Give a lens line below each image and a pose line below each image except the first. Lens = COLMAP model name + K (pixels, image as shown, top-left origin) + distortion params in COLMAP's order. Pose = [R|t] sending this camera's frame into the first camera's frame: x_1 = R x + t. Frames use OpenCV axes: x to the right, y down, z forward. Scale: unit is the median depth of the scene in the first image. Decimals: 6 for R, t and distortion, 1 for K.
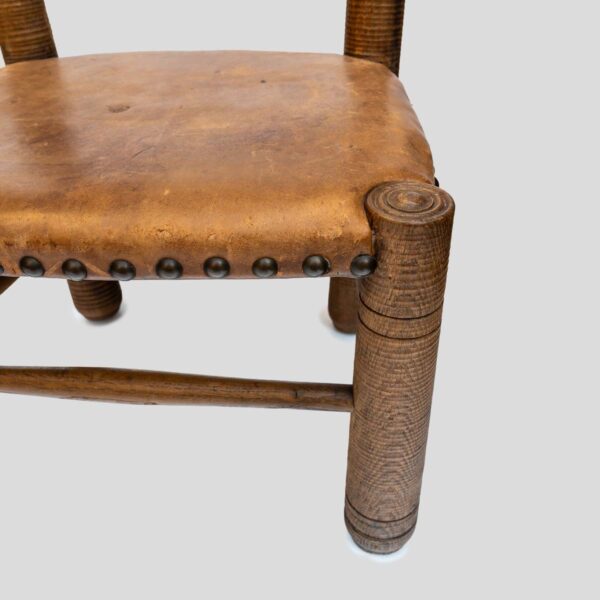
lens RADIAL K [[614.9, 0, 297.9], [0, 614.9, 304.4], [0, 0, 1]] dist [-0.051981, 0.000000]
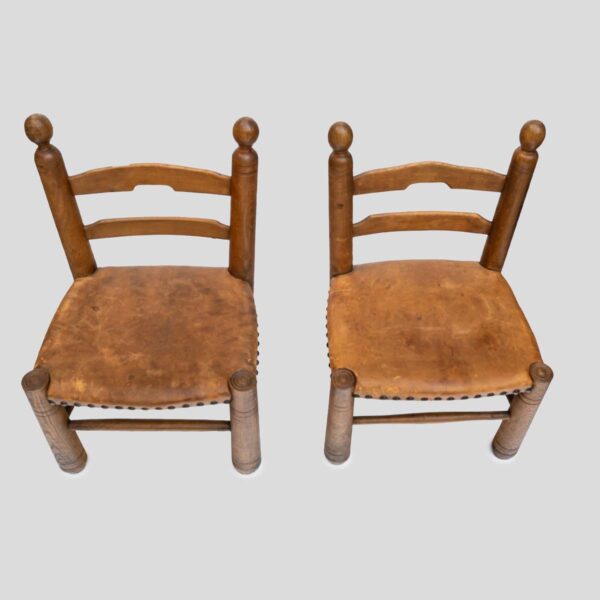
lens RADIAL K [[645.6, 0, 300.5], [0, 645.6, 301.0], [0, 0, 1]] dist [-0.056633, 0.000000]
pose [[0.989373, -0.081816, 0.120195, -1.410182], [0.058359, 0.980603, 0.187115, -1.175638], [-0.133172, -0.178112, 0.974957, -2.079050]]
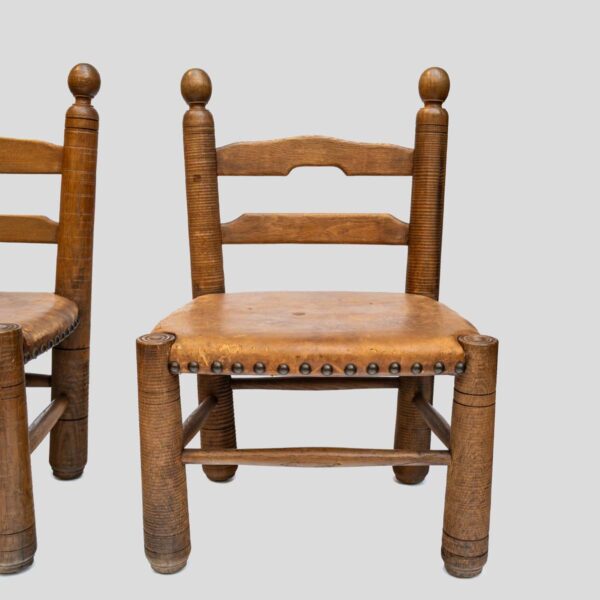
lens RADIAL K [[741.3, 0, 296.5], [0, 741.3, 303.9], [0, 0, 1]] dist [-0.069966, 0.000000]
pose [[0.996153, 0.010404, 0.087012, -0.608915], [0.027216, 0.907093, -0.420050, 0.706764], [-0.083298, 0.420802, 0.903320, -1.226830]]
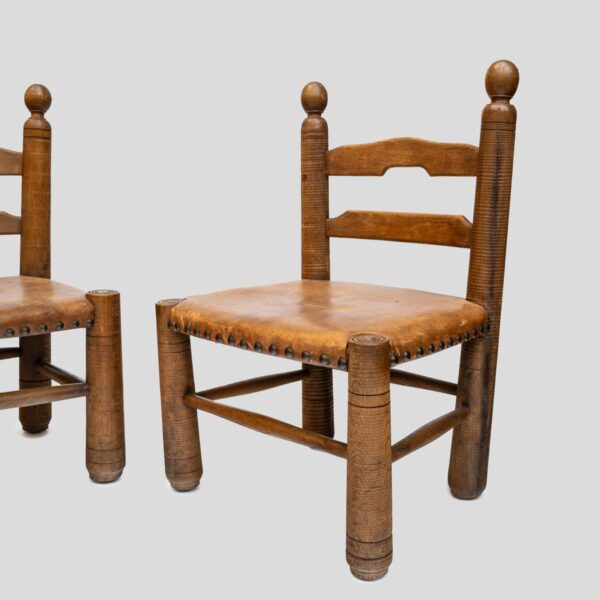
lens RADIAL K [[741.3, 0, 301.3], [0, 741.3, 298.8], [0, 0, 1]] dist [-0.069966, 0.000000]
pose [[0.793830, 0.124702, -0.595217, 1.348041], [-0.362609, 0.882791, -0.298655, 0.506652], [0.488209, 0.452913, 0.746004, -1.022725]]
